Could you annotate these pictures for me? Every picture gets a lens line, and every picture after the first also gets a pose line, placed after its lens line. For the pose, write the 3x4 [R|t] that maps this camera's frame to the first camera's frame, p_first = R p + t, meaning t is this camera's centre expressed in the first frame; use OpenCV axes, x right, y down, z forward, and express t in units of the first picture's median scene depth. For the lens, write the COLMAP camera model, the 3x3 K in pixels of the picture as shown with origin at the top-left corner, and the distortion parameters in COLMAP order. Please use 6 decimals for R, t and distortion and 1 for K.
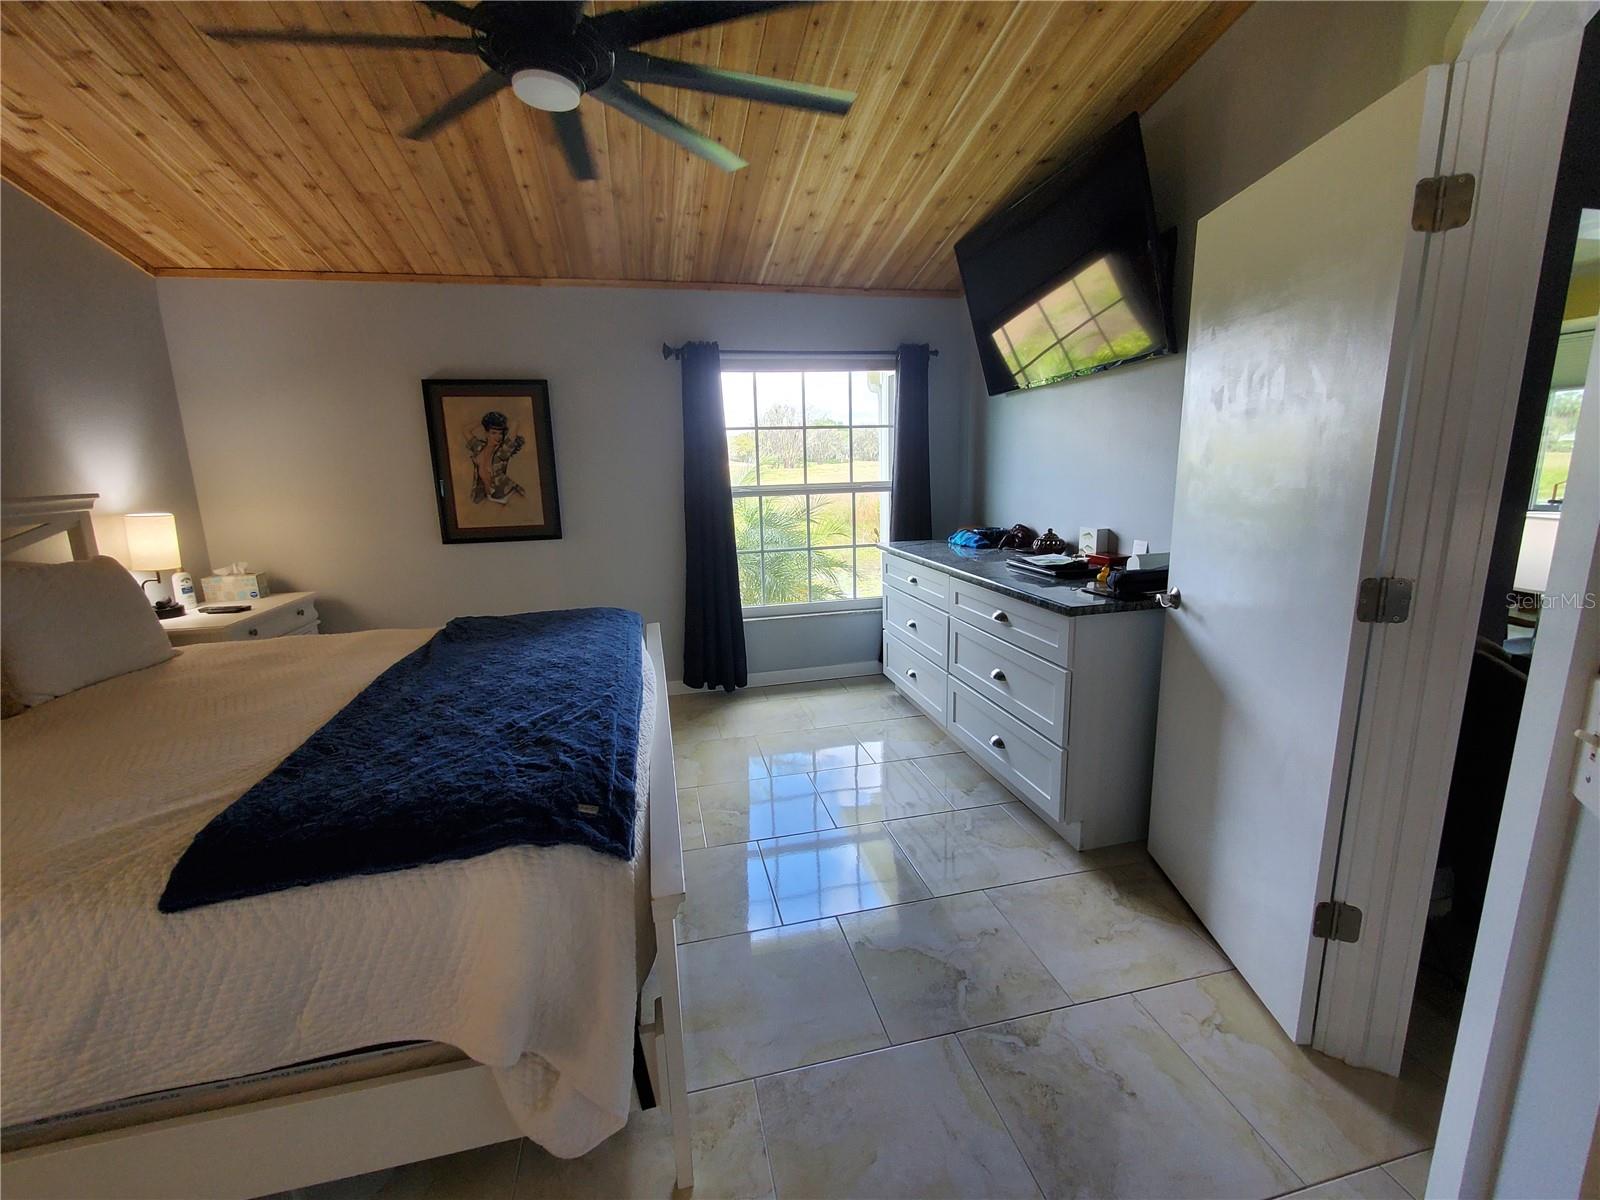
lens RADIAL K [[686.0, 0, 801.9], [0, 686.0, 598.1], [0, 0, 1]] dist [0.001172, -0.000515]
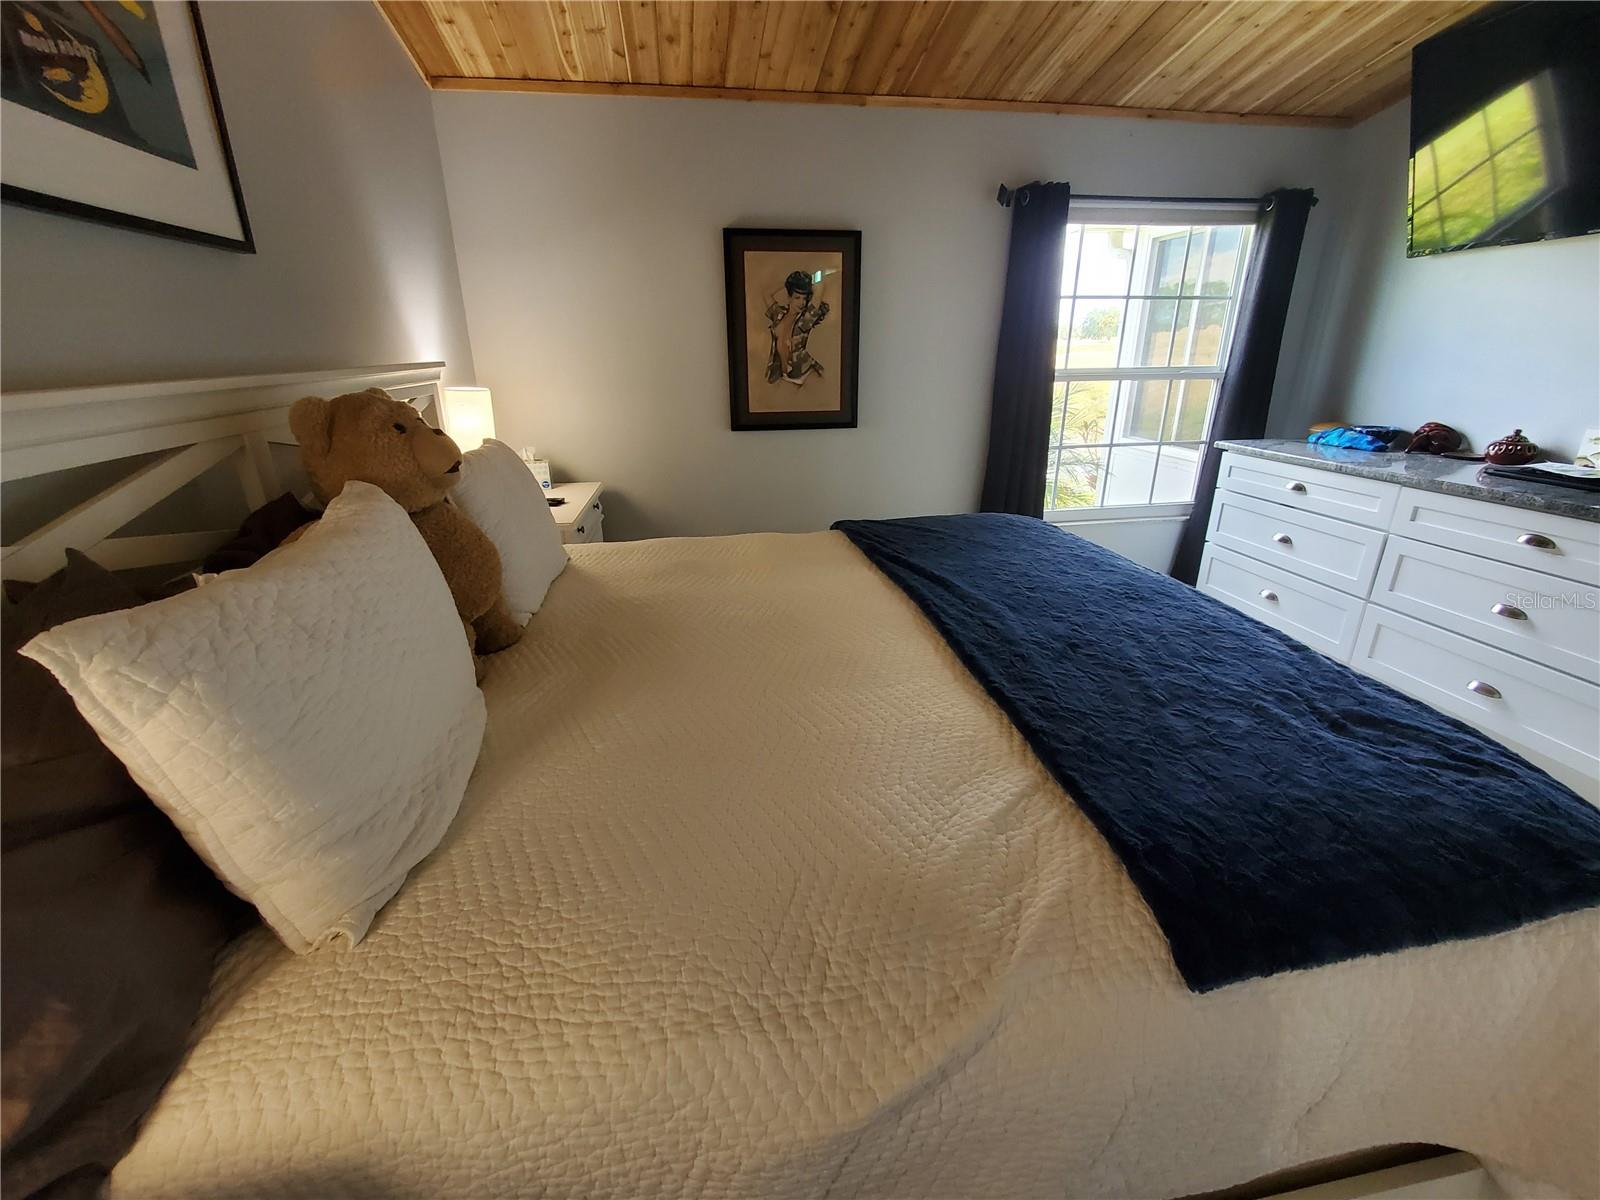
lens RADIAL K [[686.0, 0, 796.5], [0, 686.0, 596.6], [0, 0, 1]] dist [0.001172, -0.000515]
pose [[0.998119, 0.035867, -0.049727, -0.451266], [-0.027829, 0.987703, 0.153844, -0.008178], [0.054633, -0.152171, 0.986843, 0.126397]]
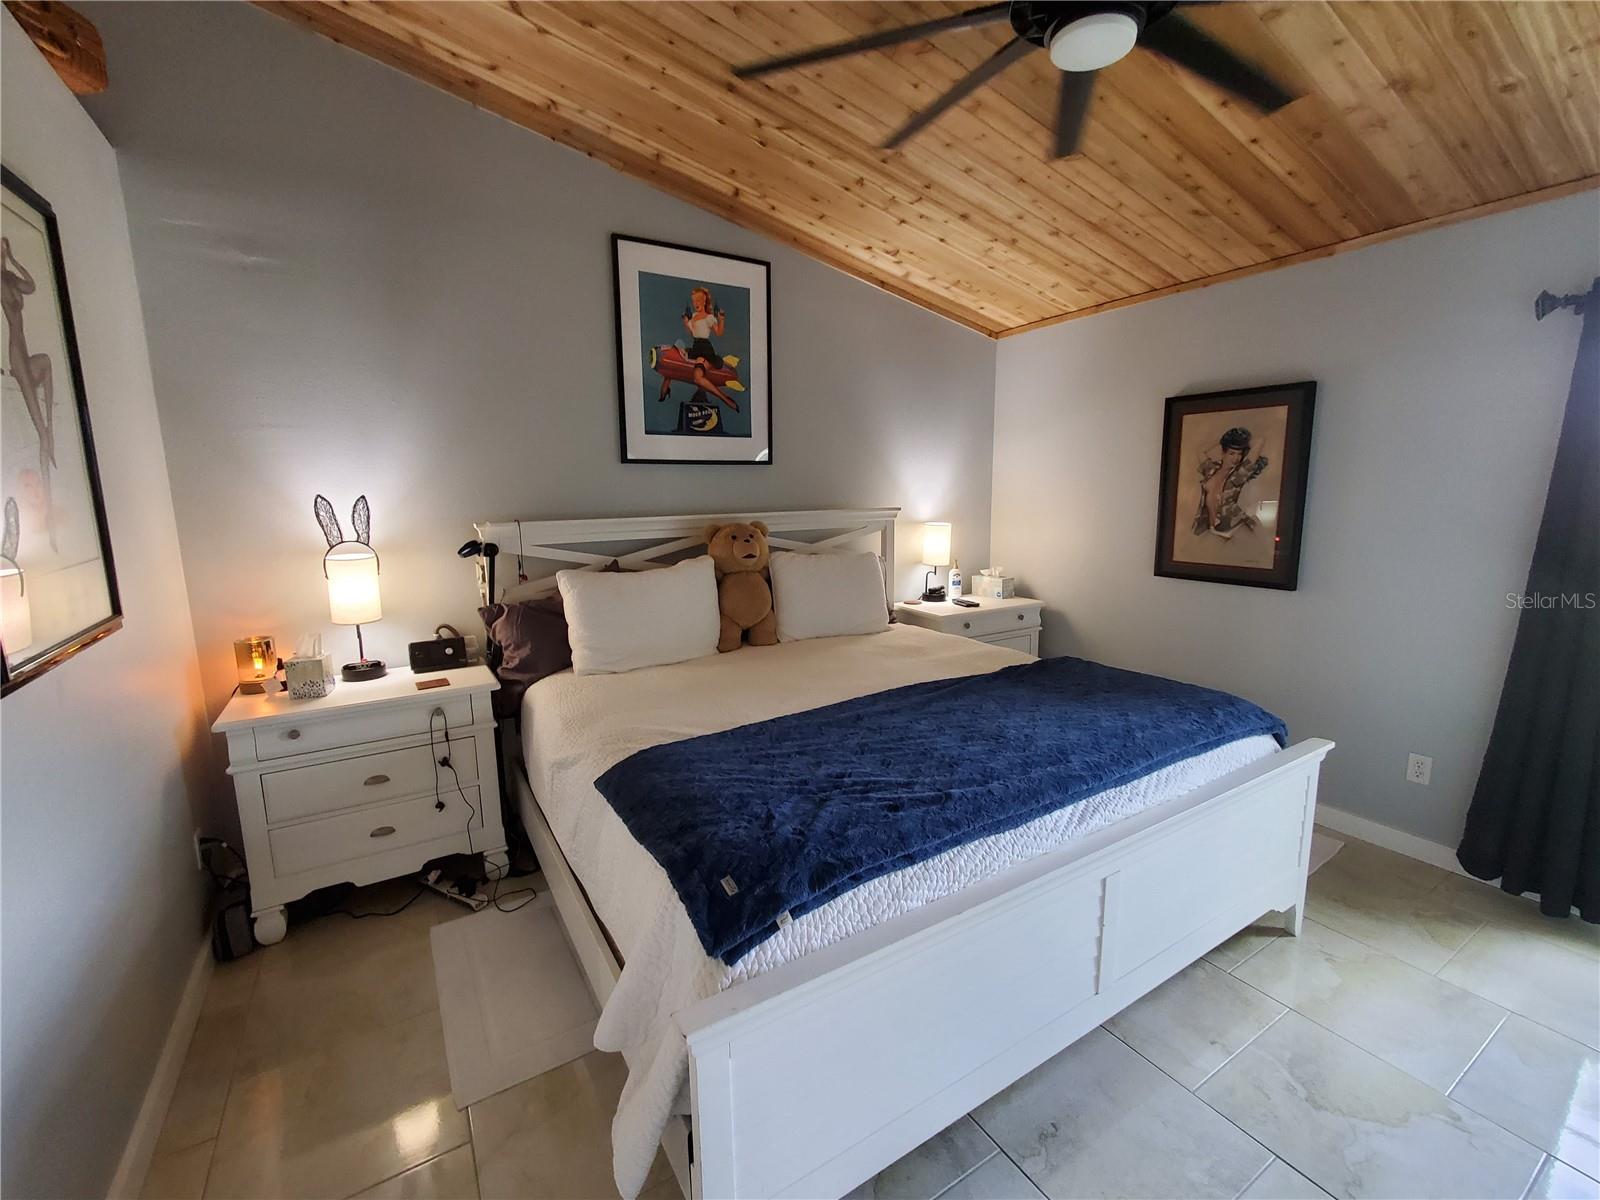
lens RADIAL K [[686.0, 0, 804.8], [0, 686.0, 595.2], [0, 0, 1]] dist [0.001172, -0.000515]
pose [[0.321719, 0.169062, -0.931619, 0.215544], [-0.181676, 0.976670, 0.114498, -0.084759], [0.929242, 0.132416, 0.344928, 0.291778]]
